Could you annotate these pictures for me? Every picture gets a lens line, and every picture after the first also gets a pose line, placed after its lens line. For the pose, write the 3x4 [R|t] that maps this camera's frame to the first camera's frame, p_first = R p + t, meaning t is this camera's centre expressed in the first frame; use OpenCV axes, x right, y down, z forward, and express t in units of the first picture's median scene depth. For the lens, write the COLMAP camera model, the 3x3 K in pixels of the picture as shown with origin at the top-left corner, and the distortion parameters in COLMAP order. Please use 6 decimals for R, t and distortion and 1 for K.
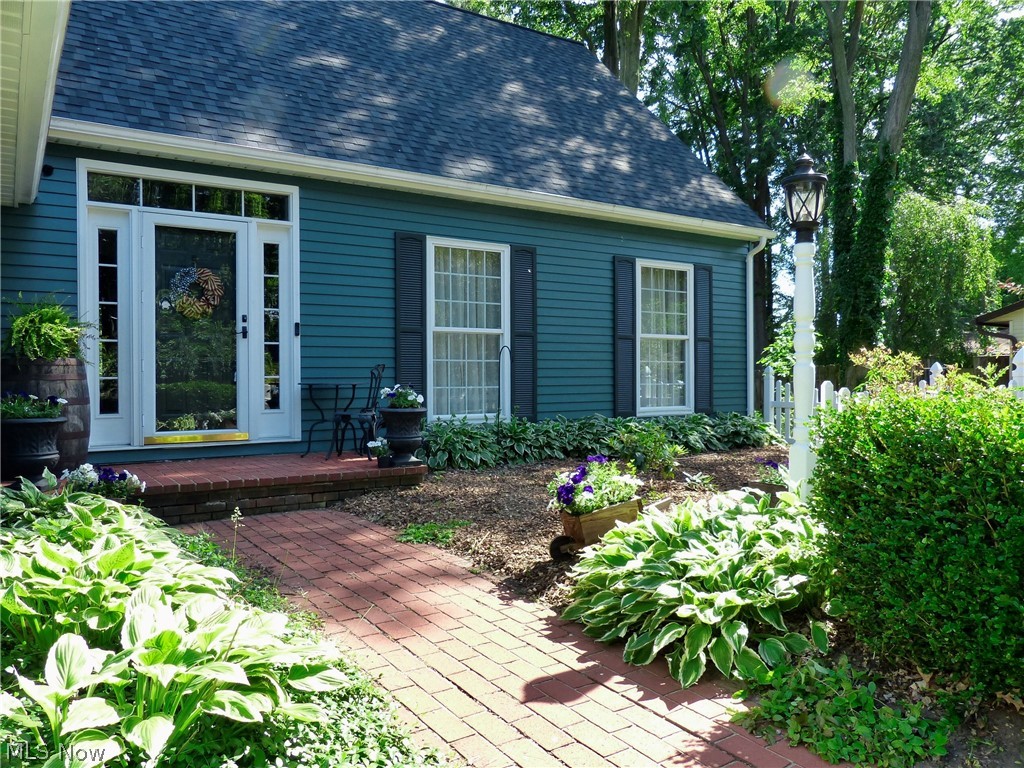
lens RADIAL K [[769.1, 0, 515.0], [0, 769.1, 381.9], [0, 0, 1]] dist [-0.022262, 0.001889]
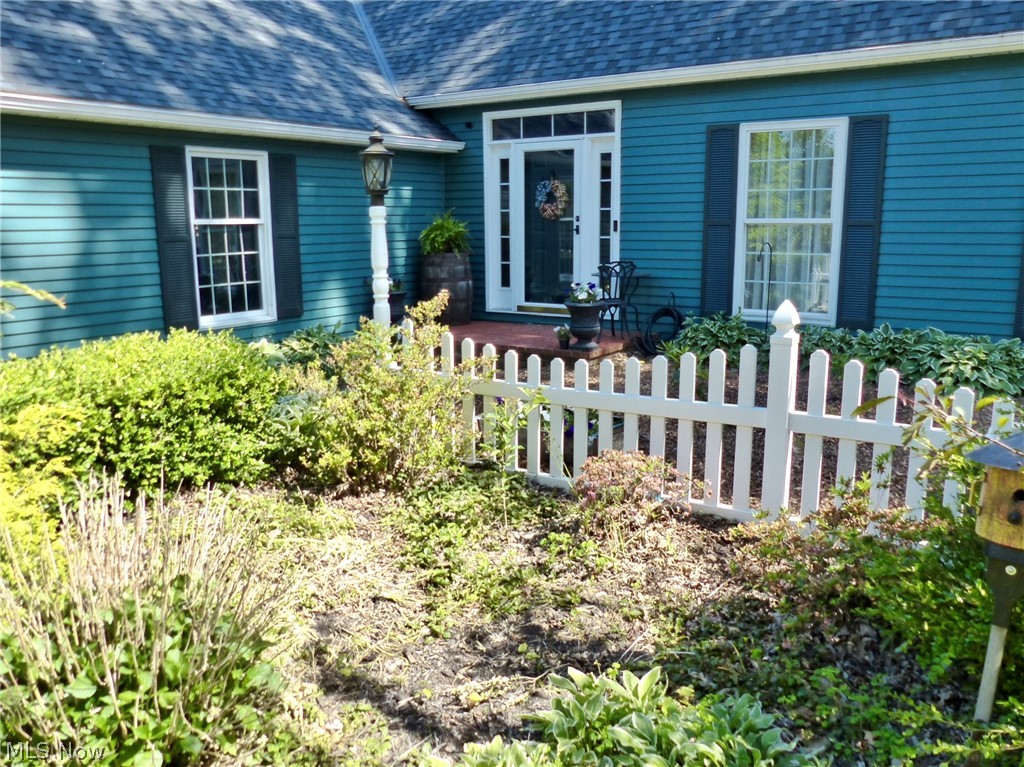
lens RADIAL K [[832.6, 0, 515.7], [0, 832.6, 381.2], [0, 0, 1]] dist [-0.015427, -0.003167]
pose [[0.396597, 0.177180, -0.900732, 0.892084], [-0.001832, 0.981348, 0.192231, -0.082903], [0.917991, -0.074588, 0.389524, 0.350032]]
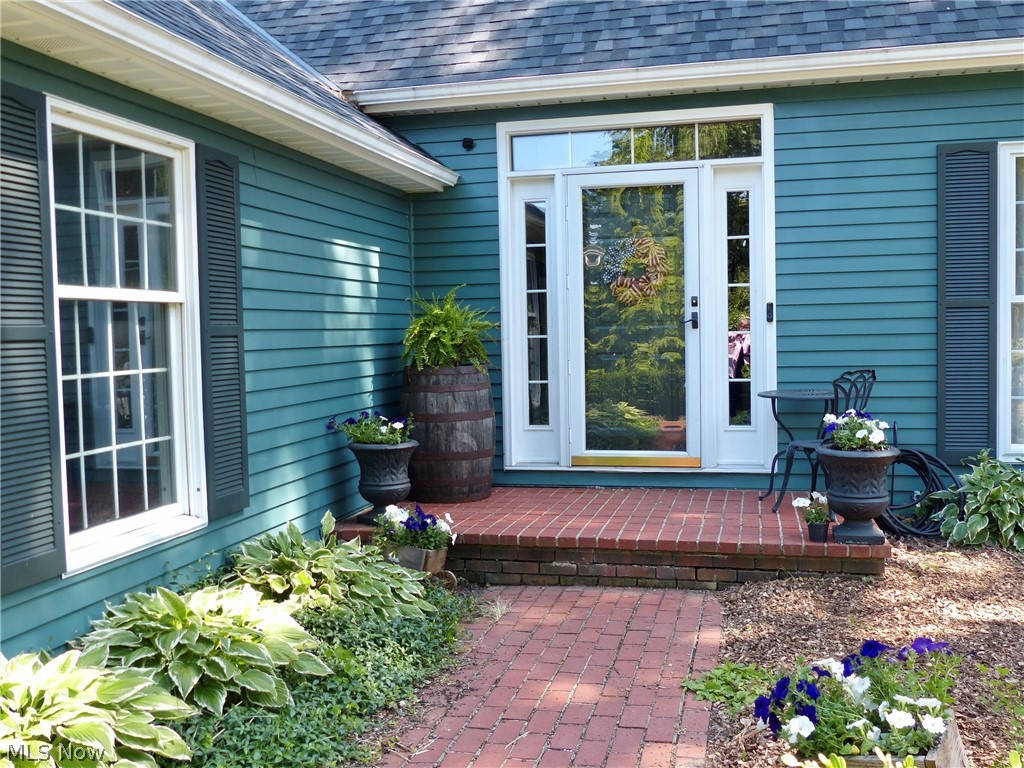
lens RADIAL K [[984.4, 0, 503.6], [0, 984.4, 382.1], [0, 0, 1]] dist [-0.015884, 0.000000]
pose [[0.679471, 0.027832, -0.733174, 0.211788], [0.010844, 0.998790, 0.047964, -0.052862], [0.733622, -0.040541, 0.678348, 0.229117]]
